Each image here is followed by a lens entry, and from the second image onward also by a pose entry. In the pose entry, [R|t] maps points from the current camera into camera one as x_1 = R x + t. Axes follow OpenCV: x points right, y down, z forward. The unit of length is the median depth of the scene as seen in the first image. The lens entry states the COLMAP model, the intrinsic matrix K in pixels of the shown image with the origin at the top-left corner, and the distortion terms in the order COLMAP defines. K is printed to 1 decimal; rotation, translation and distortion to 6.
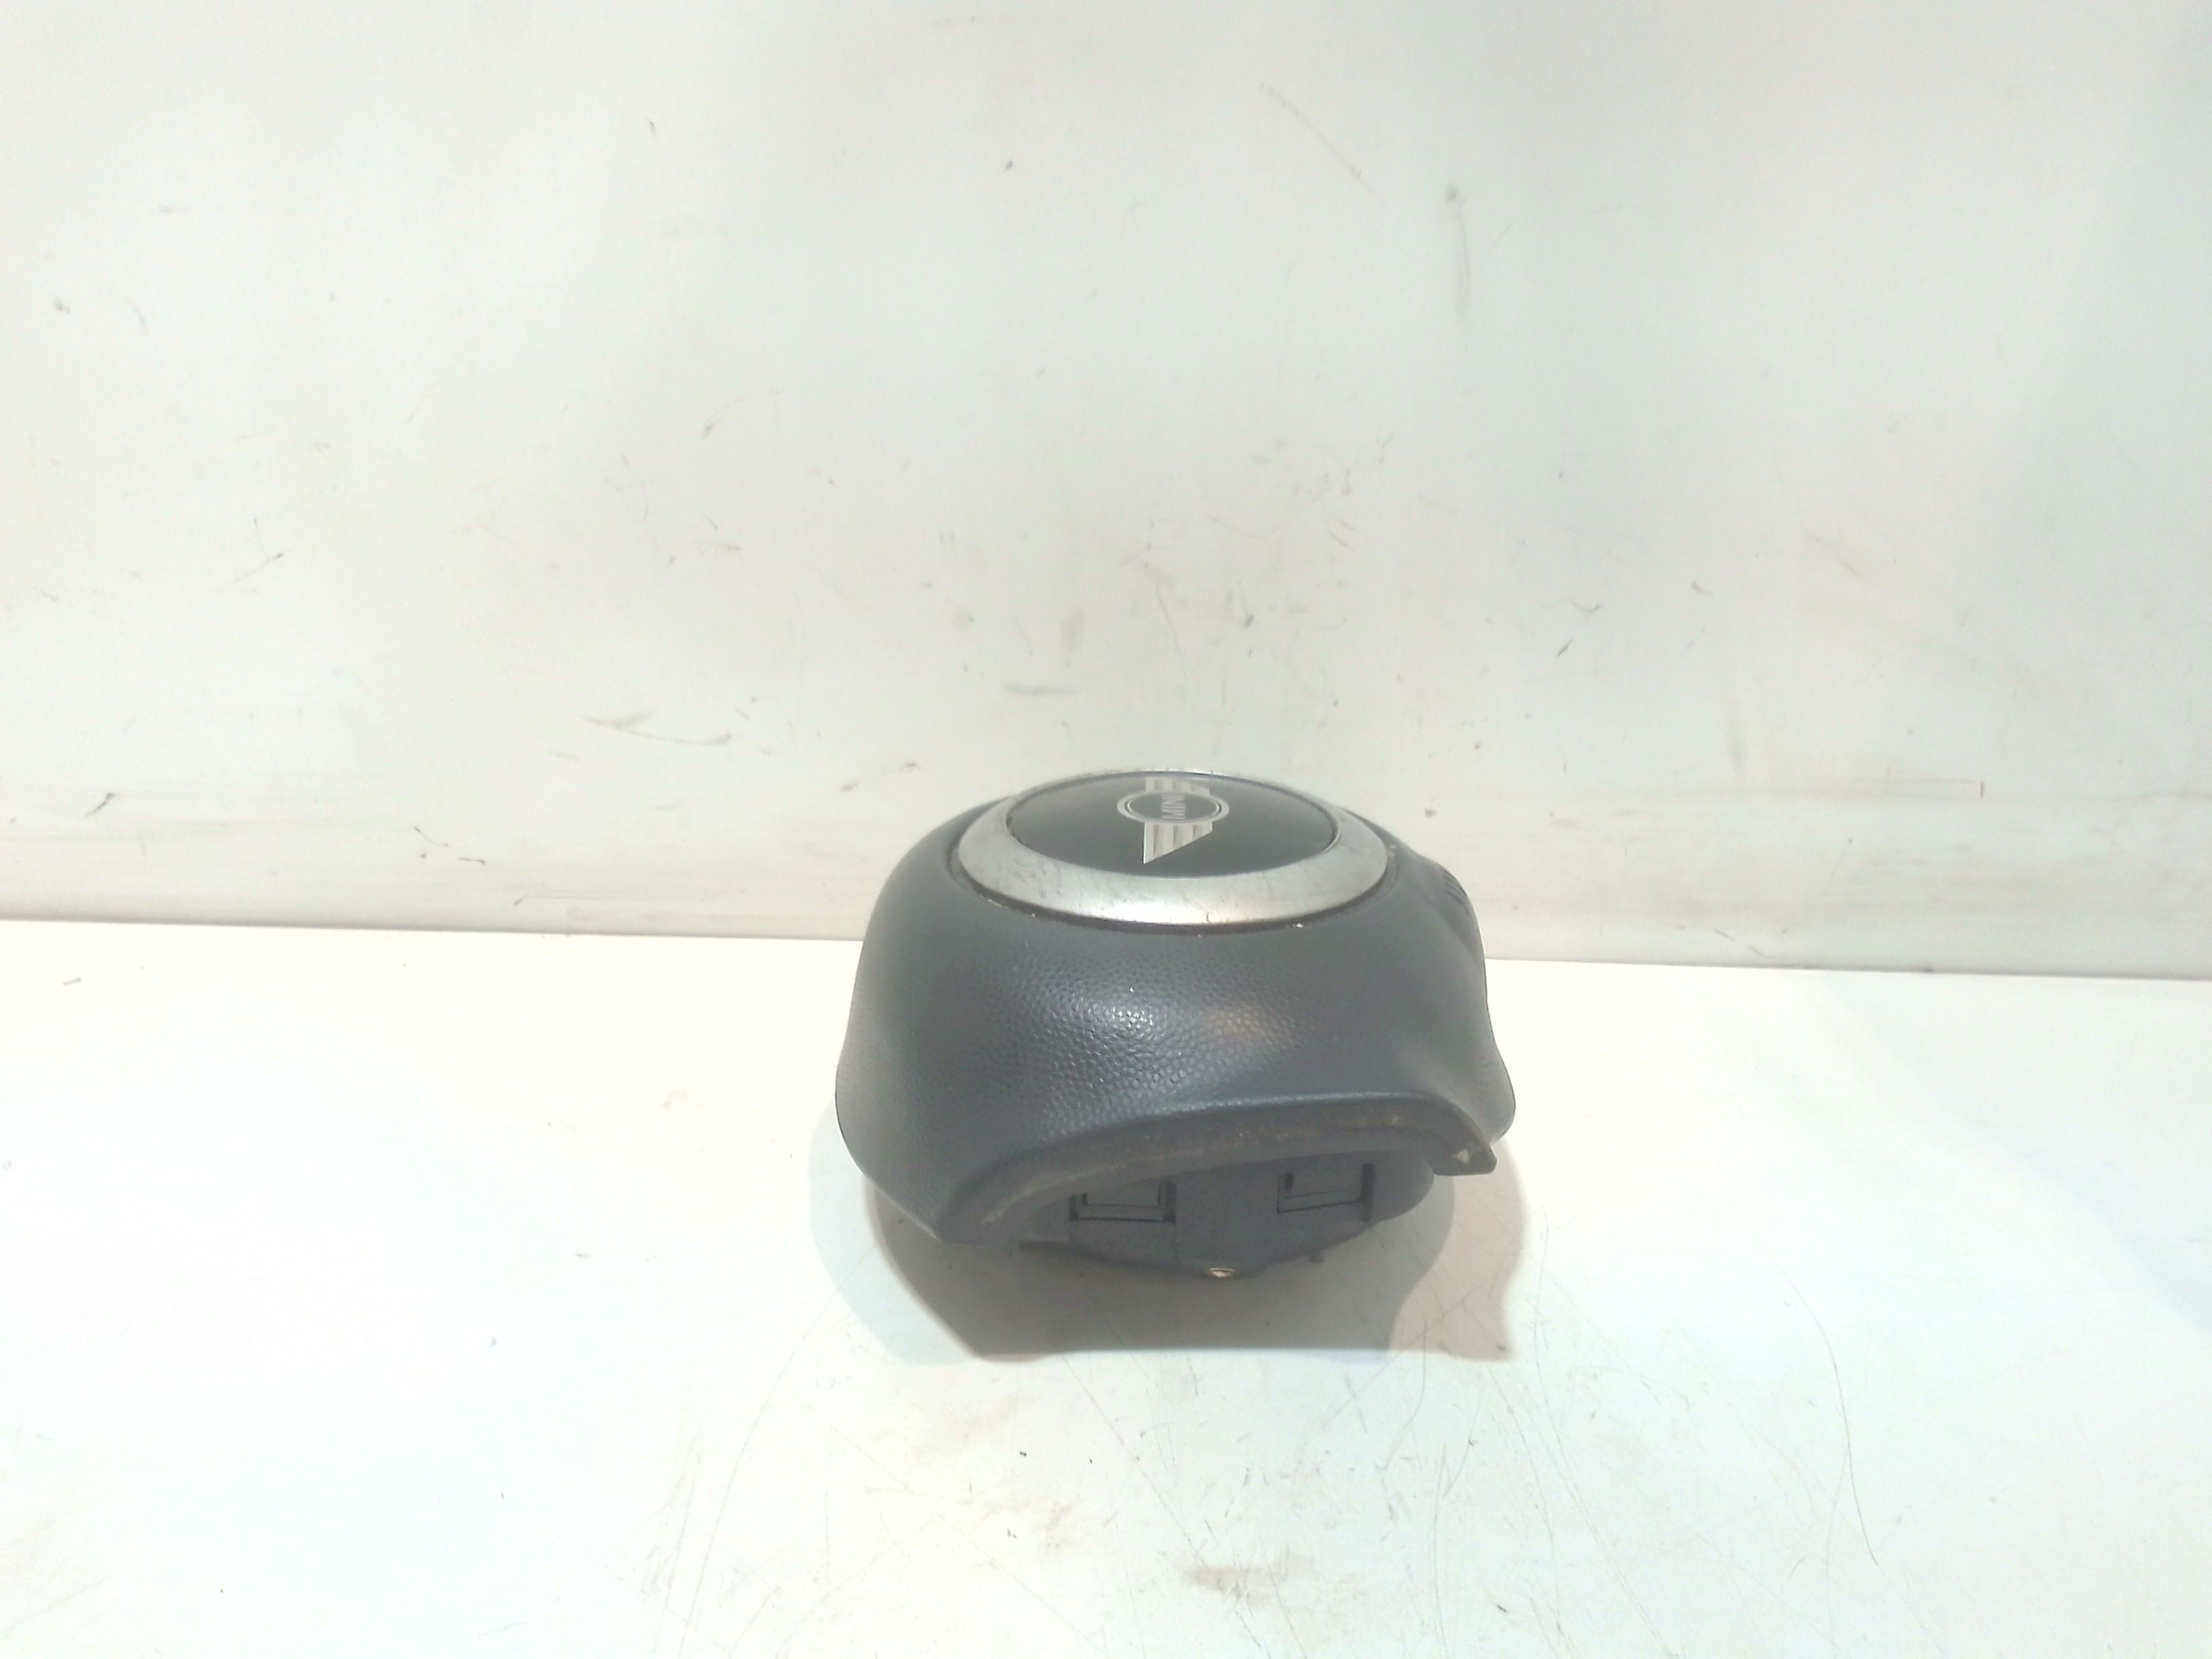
lens RADIAL K [[1728.8, 0, 1105.6], [0, 1728.8, 813.9], [0, 0, 1]] dist [0.060969, -0.096026]
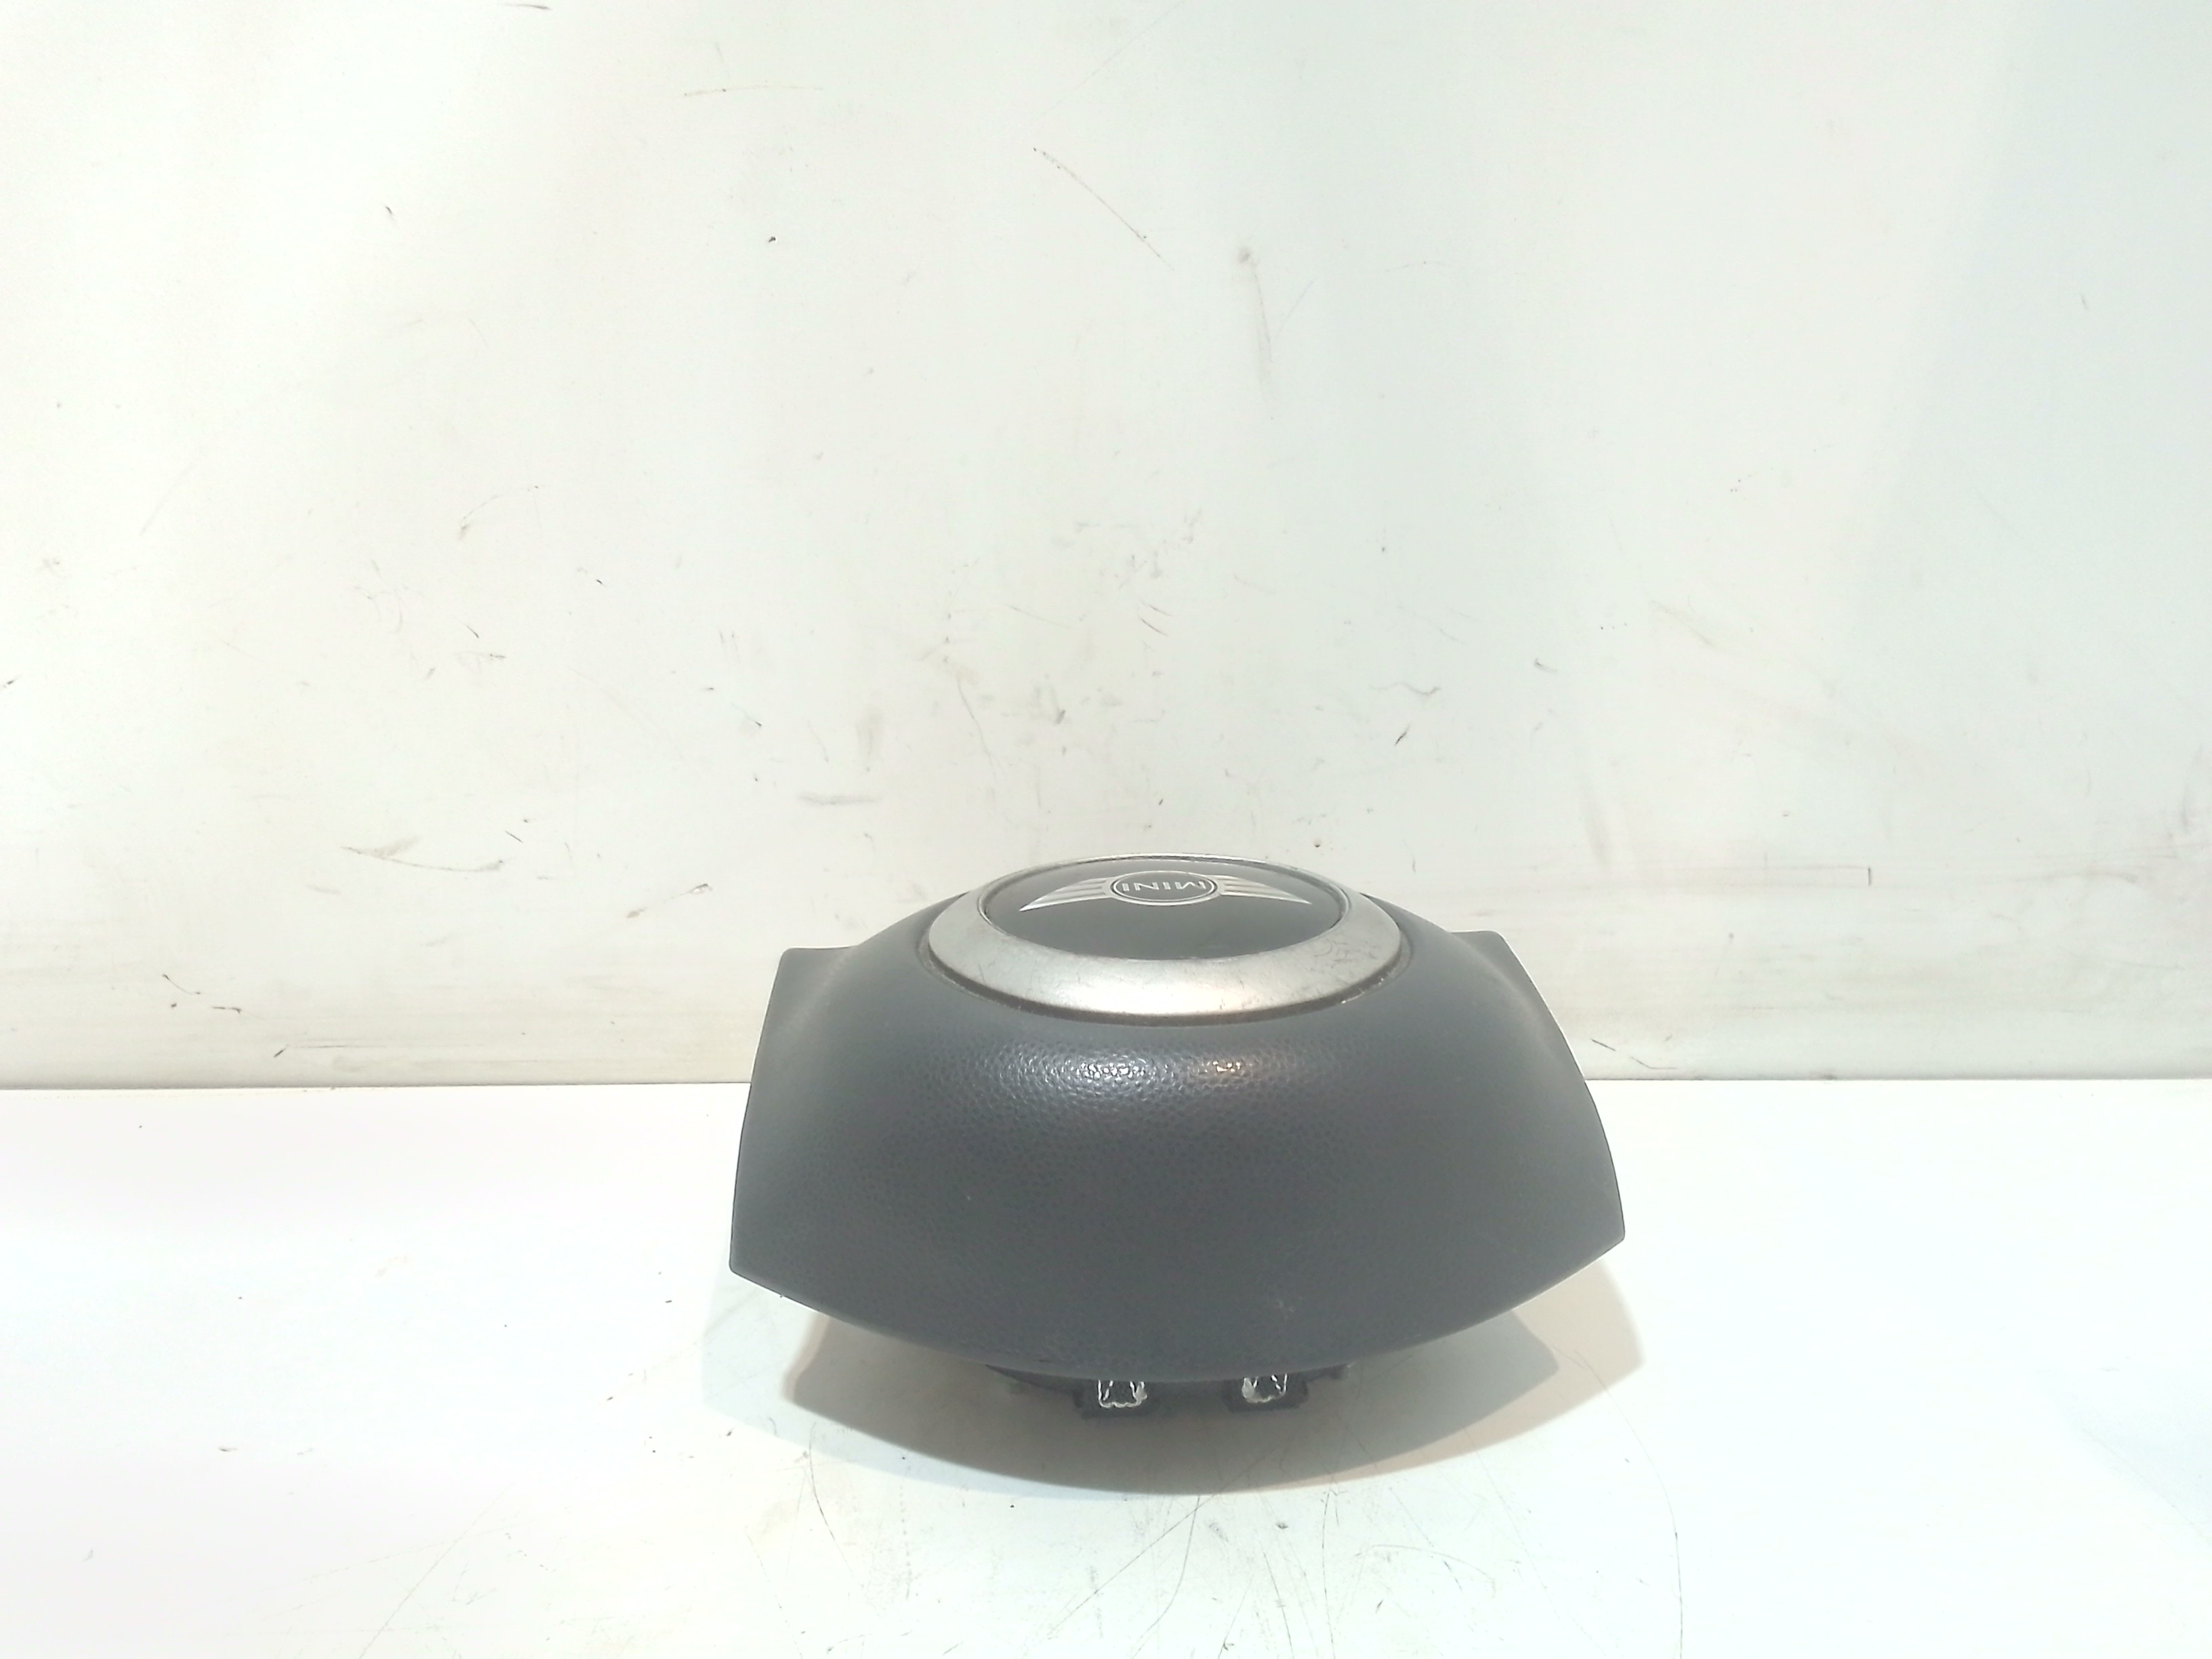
lens RADIAL K [[1728.8, 0, 1113.3], [0, 1728.8, 815.6], [0, 0, 1]] dist [0.060969, -0.096026]
pose [[0.999462, -0.032793, 0.000207, 0.109413], [0.032671, 0.995160, -0.092680, 0.027374], [0.002833, 0.092637, 0.995696, 0.087470]]
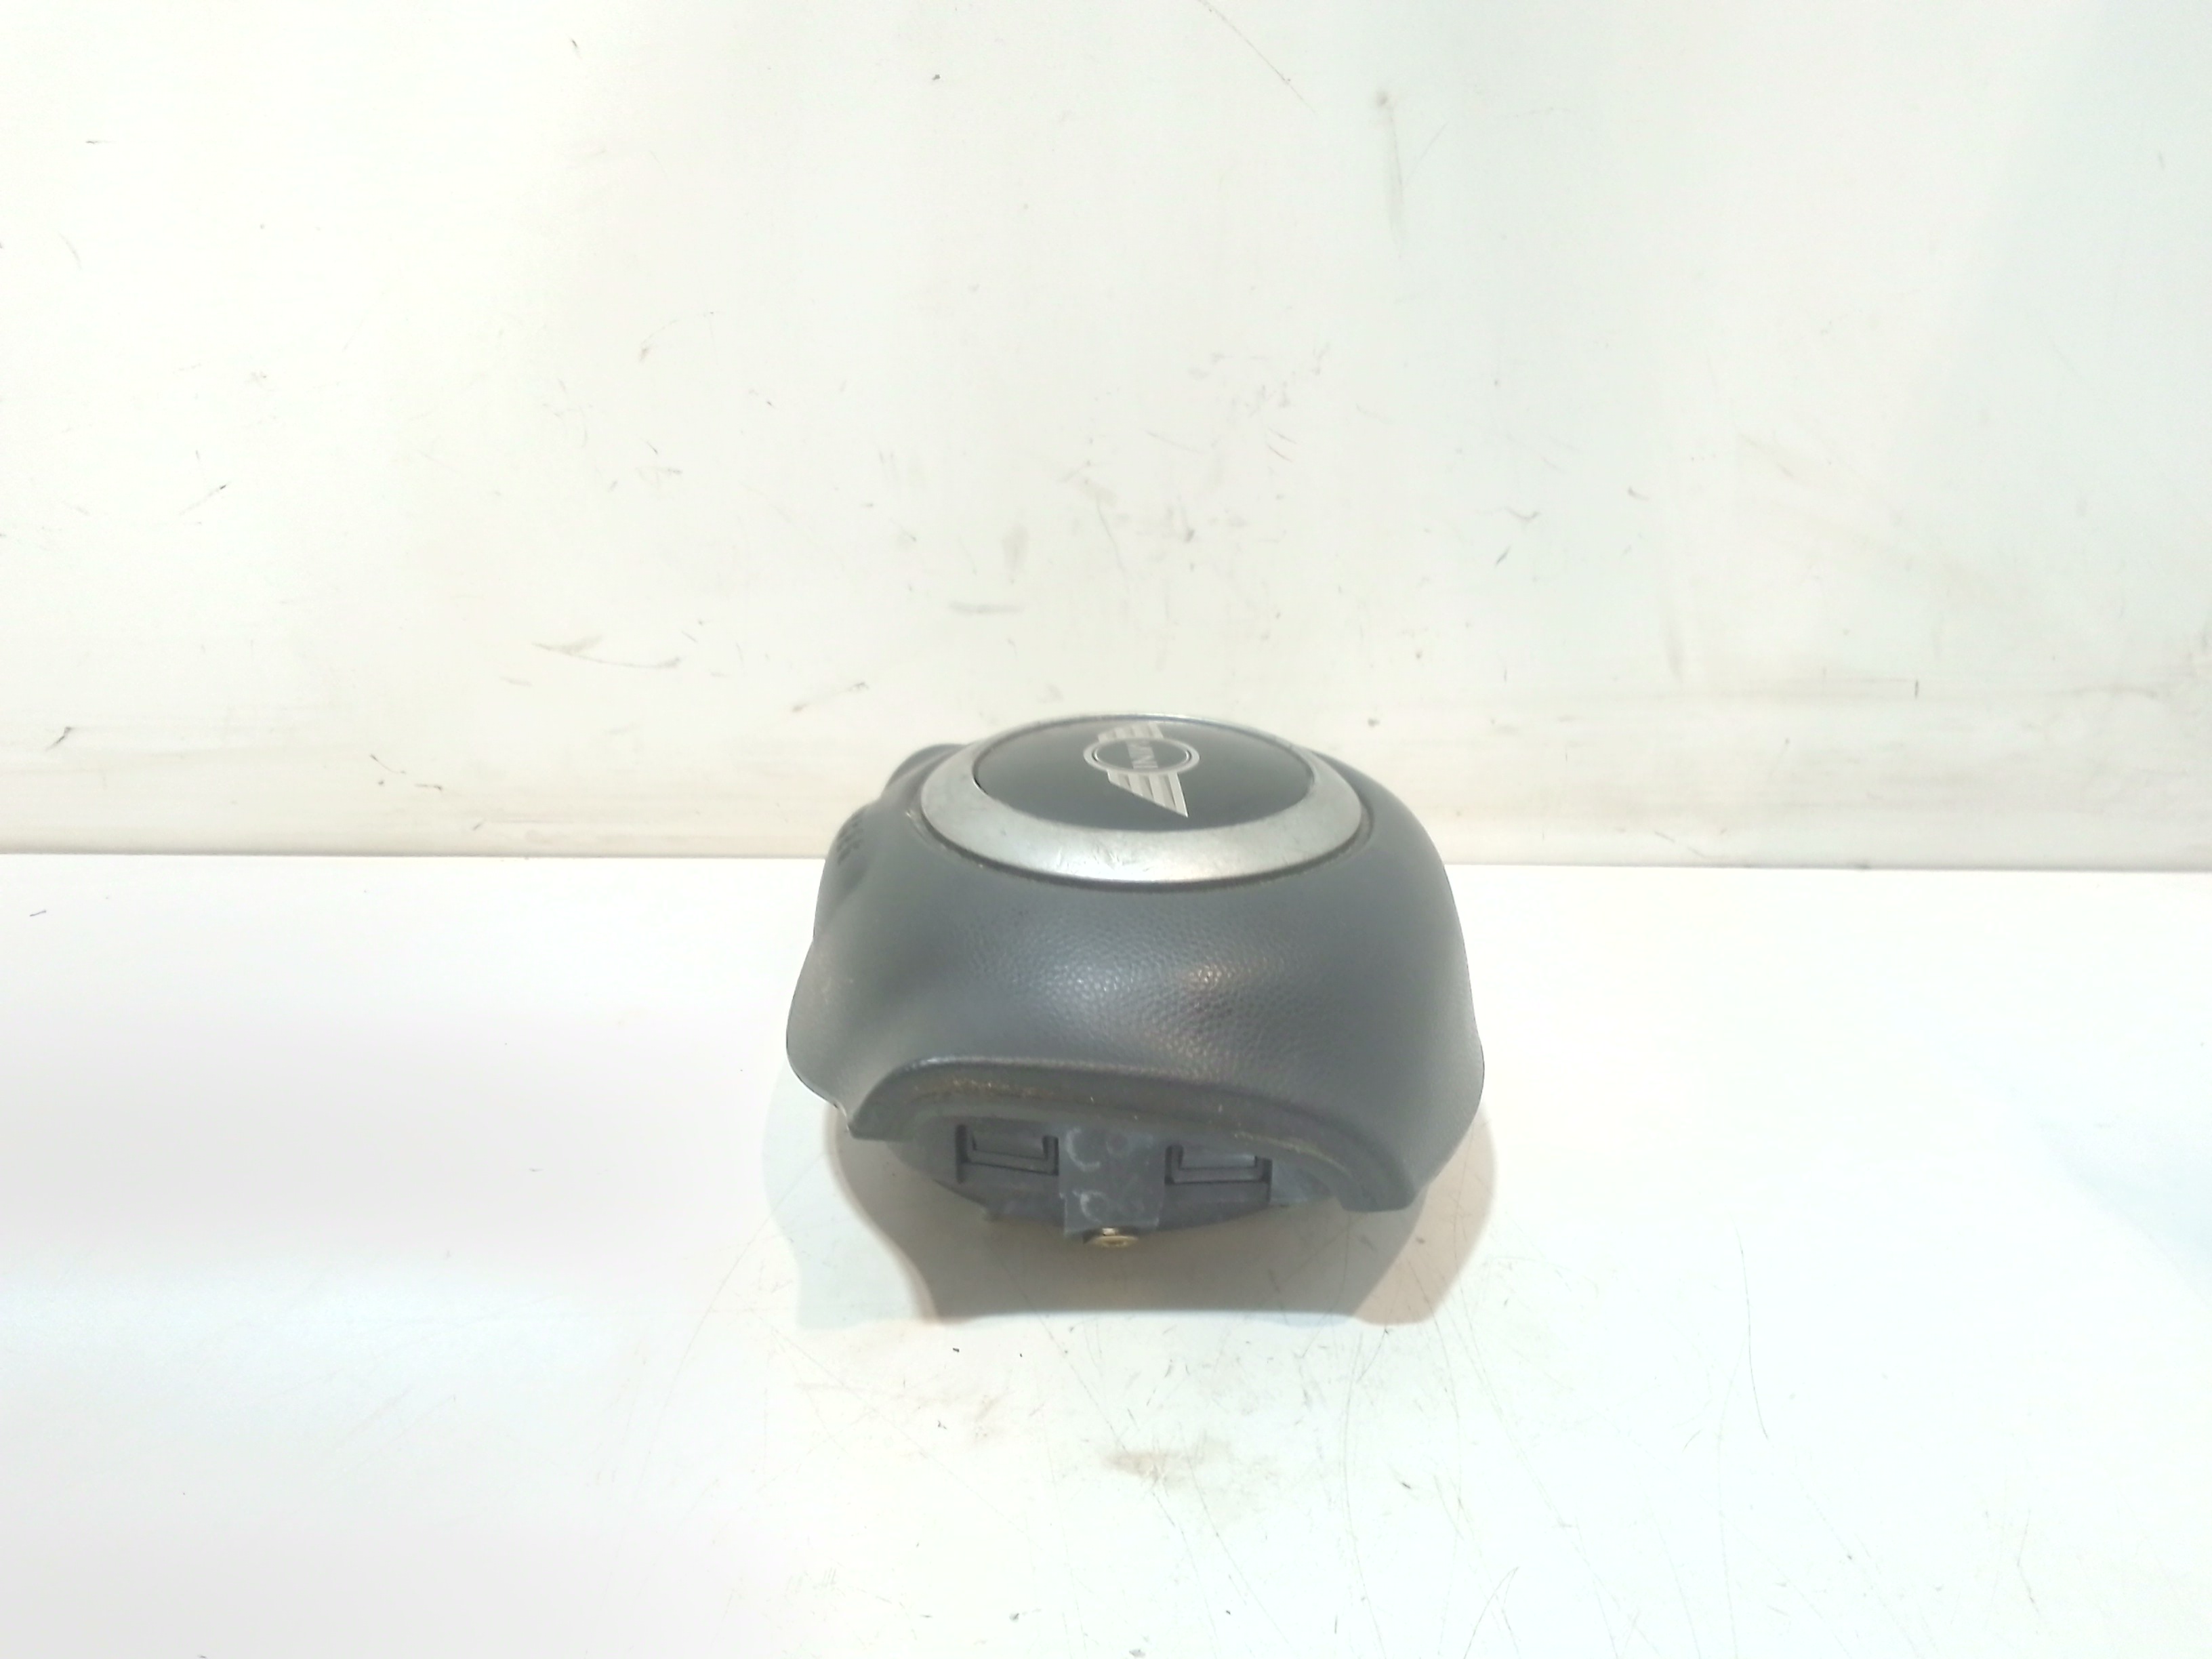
lens RADIAL K [[1728.8, 0, 1106.5], [0, 1728.8, 817.1], [0, 0, 1]] dist [0.060969, -0.096026]
pose [[0.999814, -0.019267, 0.001181, 0.030081], [0.019172, 0.998275, 0.055500, -0.004644], [-0.002248, -0.055467, 0.998458, -0.014490]]
